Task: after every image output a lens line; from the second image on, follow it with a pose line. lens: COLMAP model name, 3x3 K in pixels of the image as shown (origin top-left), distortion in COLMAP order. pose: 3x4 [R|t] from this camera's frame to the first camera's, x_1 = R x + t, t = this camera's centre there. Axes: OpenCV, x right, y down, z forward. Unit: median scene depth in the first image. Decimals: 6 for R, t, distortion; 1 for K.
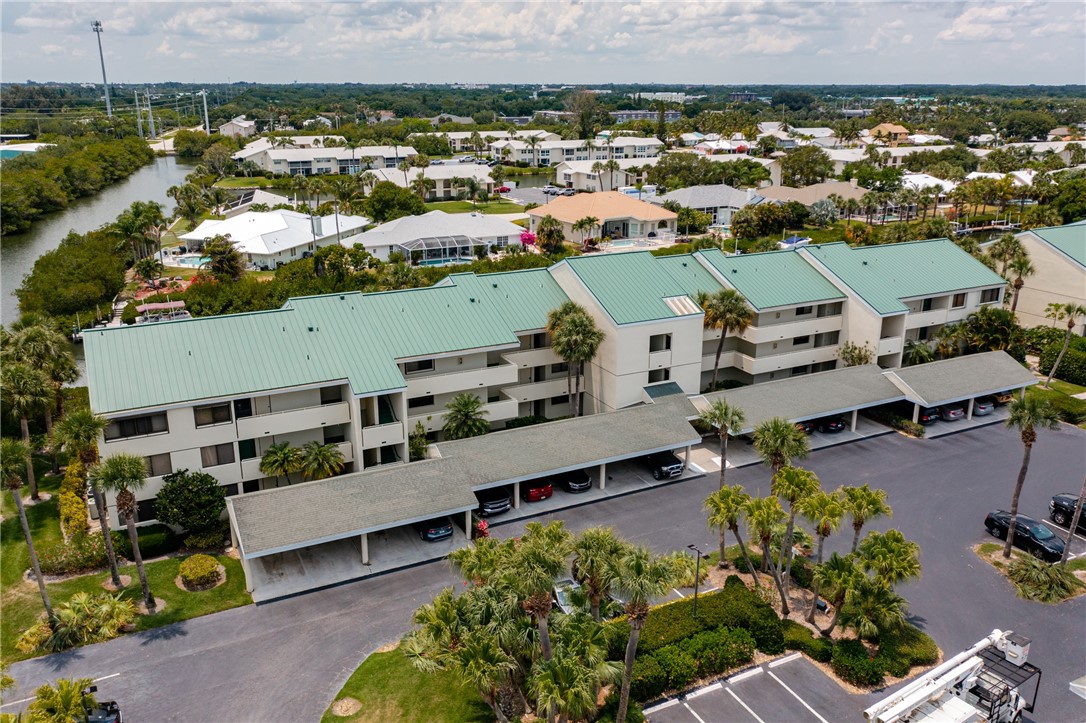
lens RADIAL K [[882.5, 0, 543.0], [0, 882.5, 361.5], [0, 0, 1]] dist [-0.000393, 0.001707]
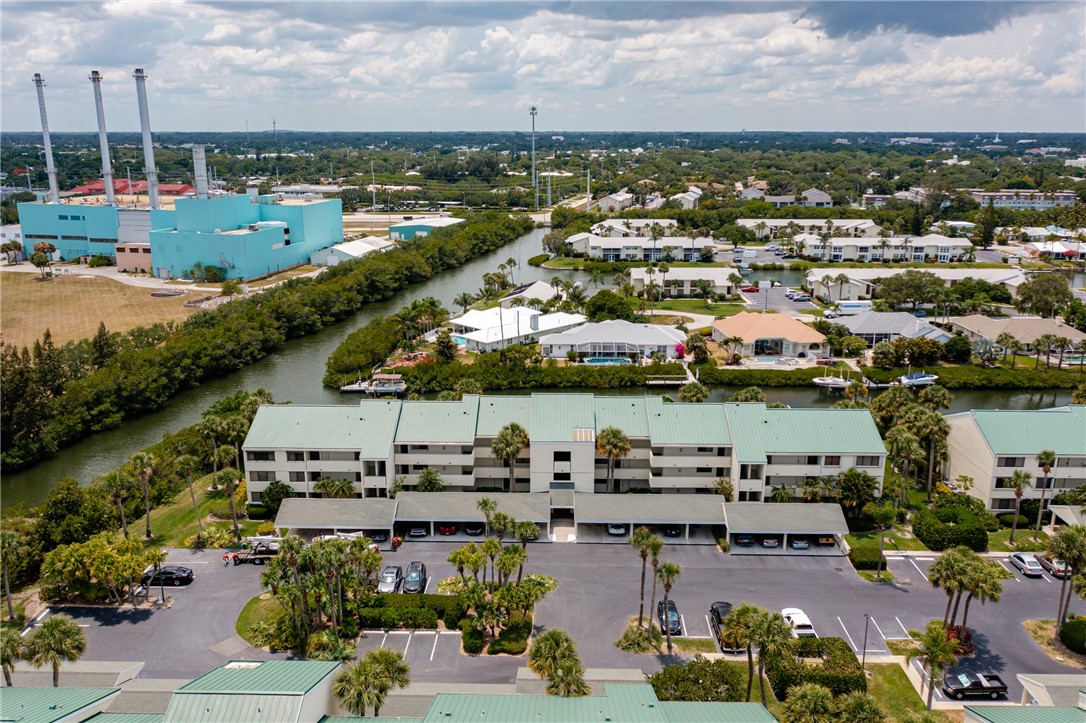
lens RADIAL K [[865.2, 0, 543.0], [0, 865.2, 361.5], [0, 0, 1]] dist [-0.006981, 0.005755]
pose [[0.884404, 0.122440, -0.450375, 0.740801], [-0.142171, 0.989791, -0.010096, -0.161161], [0.444541, 0.072959, 0.892782, -0.402938]]
